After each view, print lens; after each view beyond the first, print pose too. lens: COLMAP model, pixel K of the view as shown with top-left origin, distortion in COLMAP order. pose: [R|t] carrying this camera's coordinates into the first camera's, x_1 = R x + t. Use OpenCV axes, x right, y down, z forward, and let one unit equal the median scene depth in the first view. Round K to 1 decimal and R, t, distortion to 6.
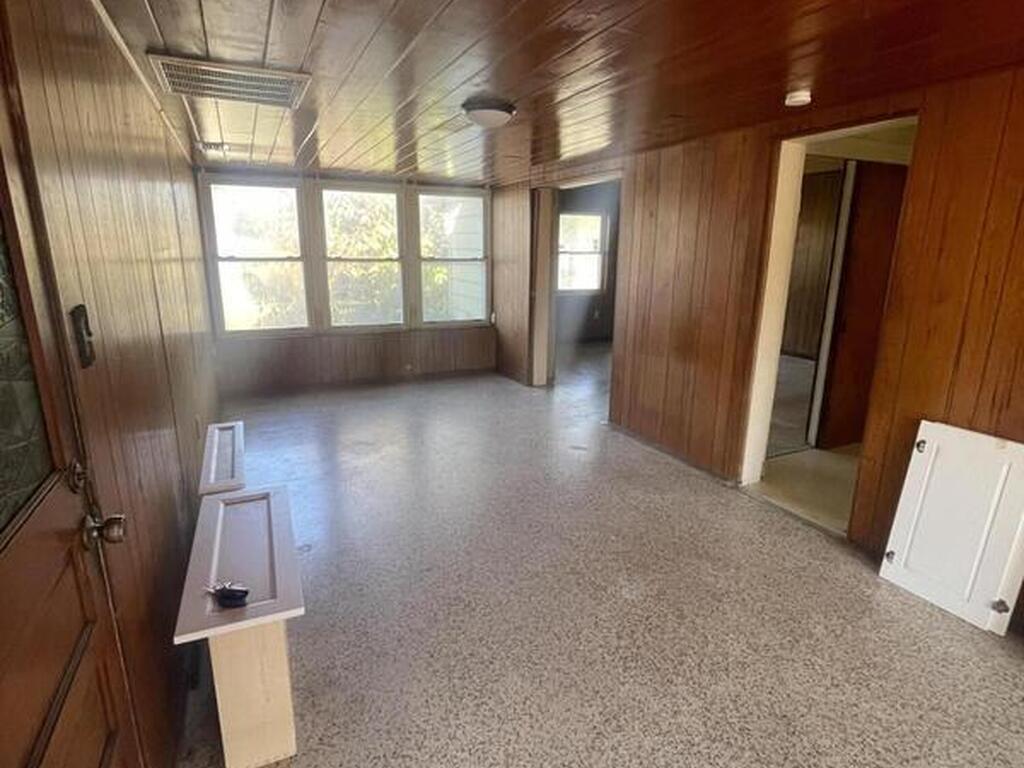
lens RADIAL K [[550.2, 0, 520.6], [0, 550.2, 385.2], [0, 0, 1]] dist [0.000288, 0.000498]
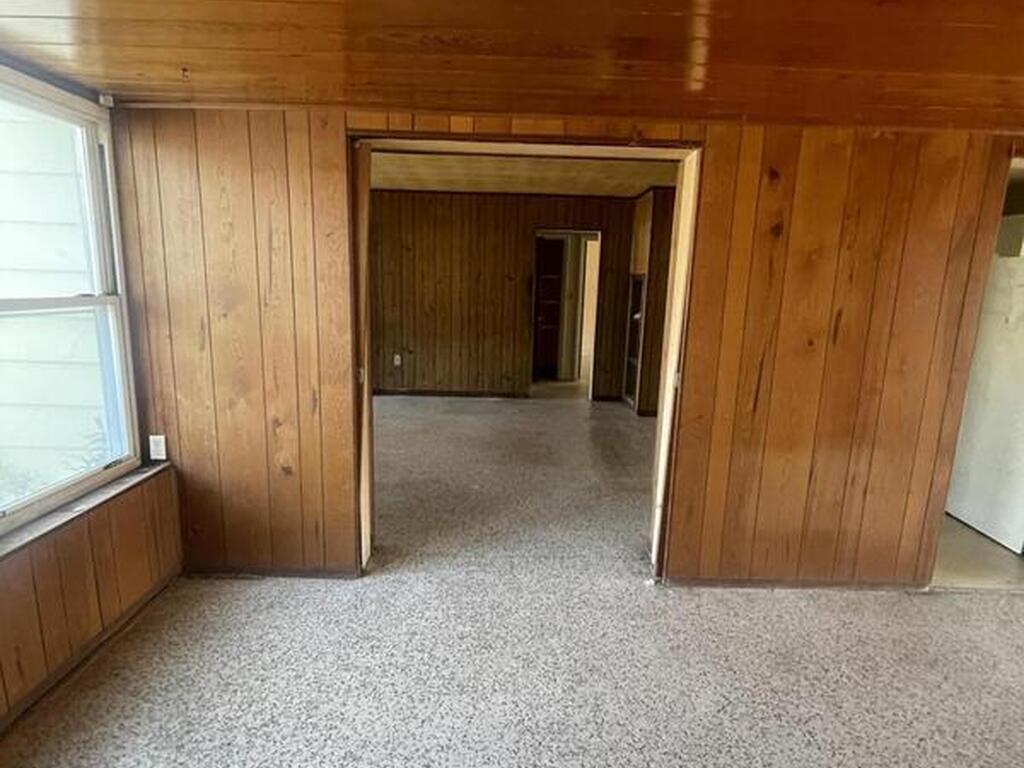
lens RADIAL K [[550.2, 0, 520.6], [0, 550.2, 385.2], [0, 0, 1]] dist [0.000288, 0.000498]
pose [[0.436329, -0.161395, 0.885194, -0.282324], [0.192610, 0.977731, 0.083326, -0.153021], [-0.878930, 0.134139, 0.457699, 0.613809]]
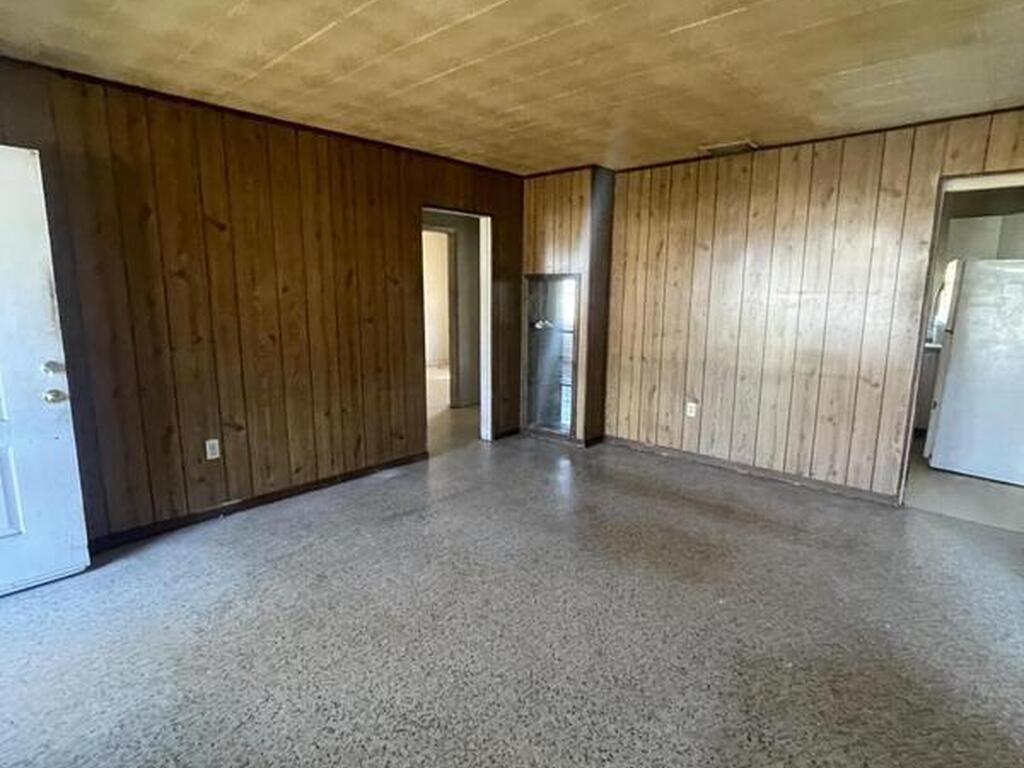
lens RADIAL K [[550.2, 0, 520.6], [0, 550.2, 385.2], [0, 0, 1]] dist [0.000288, 0.000498]
pose [[-0.357124, -0.175210, 0.917477, -0.033446], [0.217832, 0.939543, 0.264214, -0.284703], [-0.908301, 0.294213, -0.297367, 1.145552]]
